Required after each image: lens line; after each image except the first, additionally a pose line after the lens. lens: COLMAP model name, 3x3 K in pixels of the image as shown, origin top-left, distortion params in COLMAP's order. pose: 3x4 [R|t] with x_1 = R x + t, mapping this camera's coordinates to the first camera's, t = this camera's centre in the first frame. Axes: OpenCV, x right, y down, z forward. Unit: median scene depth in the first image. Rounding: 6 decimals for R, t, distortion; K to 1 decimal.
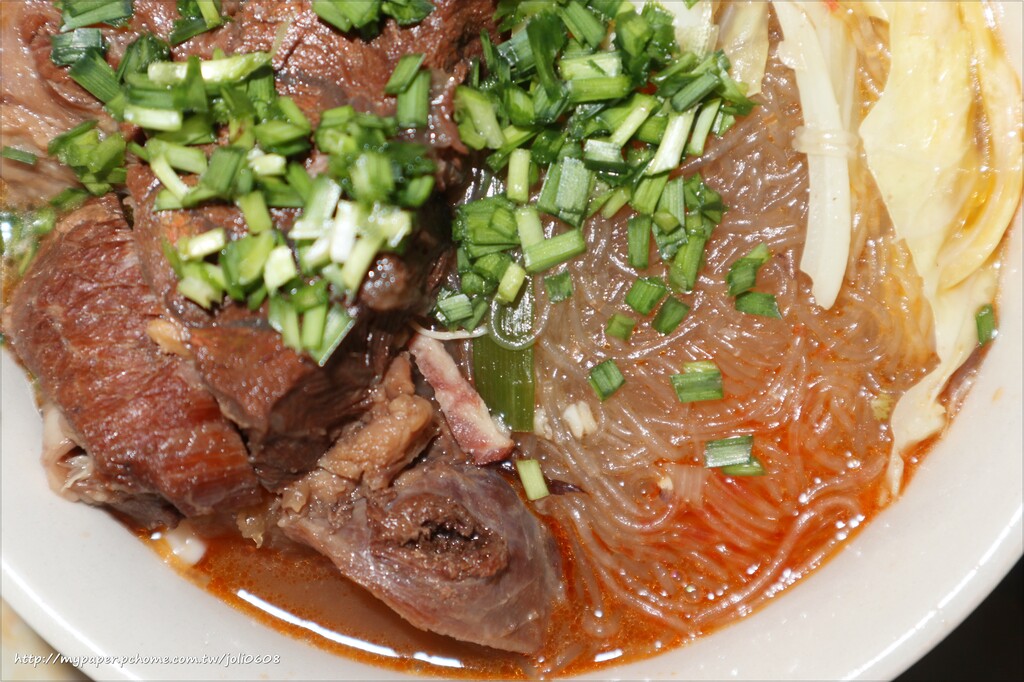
lens RADIAL K [[1876.7, 0, 512.0], [0, 1876.7, 341.0], [0, 0, 1]] dist [0.021492, 0.036598]
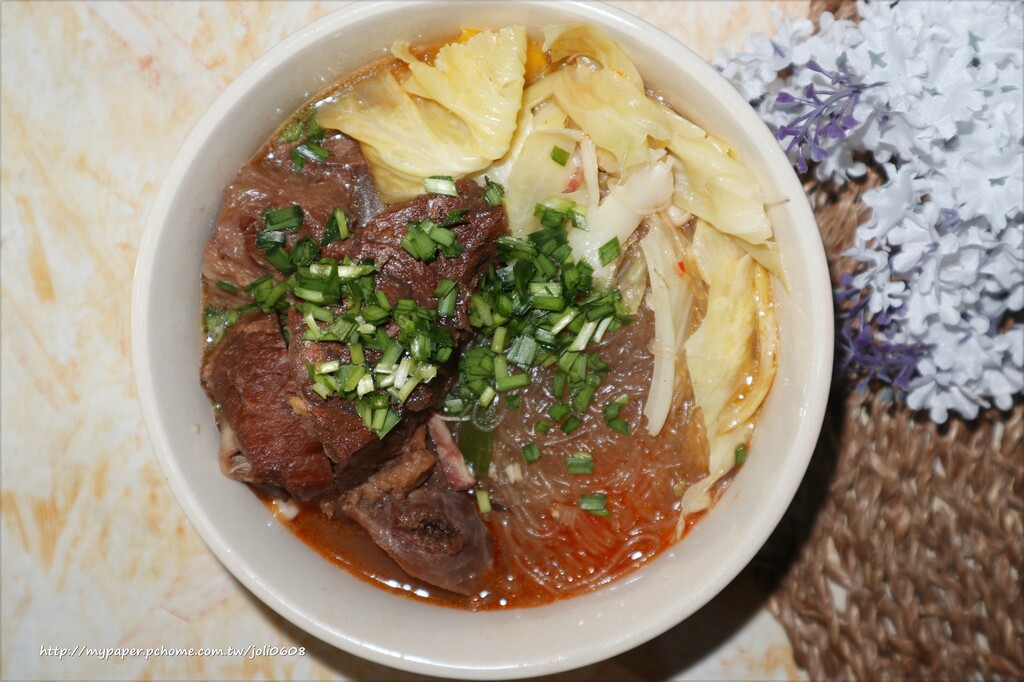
lens RADIAL K [[1876.7, 0, 512.0], [0, 1876.7, 341.0], [0, 0, 1]] dist [0.021492, 0.036598]
pose [[0.989990, 0.140744, 0.010578, -0.002877], [-0.141139, 0.987565, 0.069243, -0.215500], [-0.000701, -0.070043, 0.997544, -0.821949]]
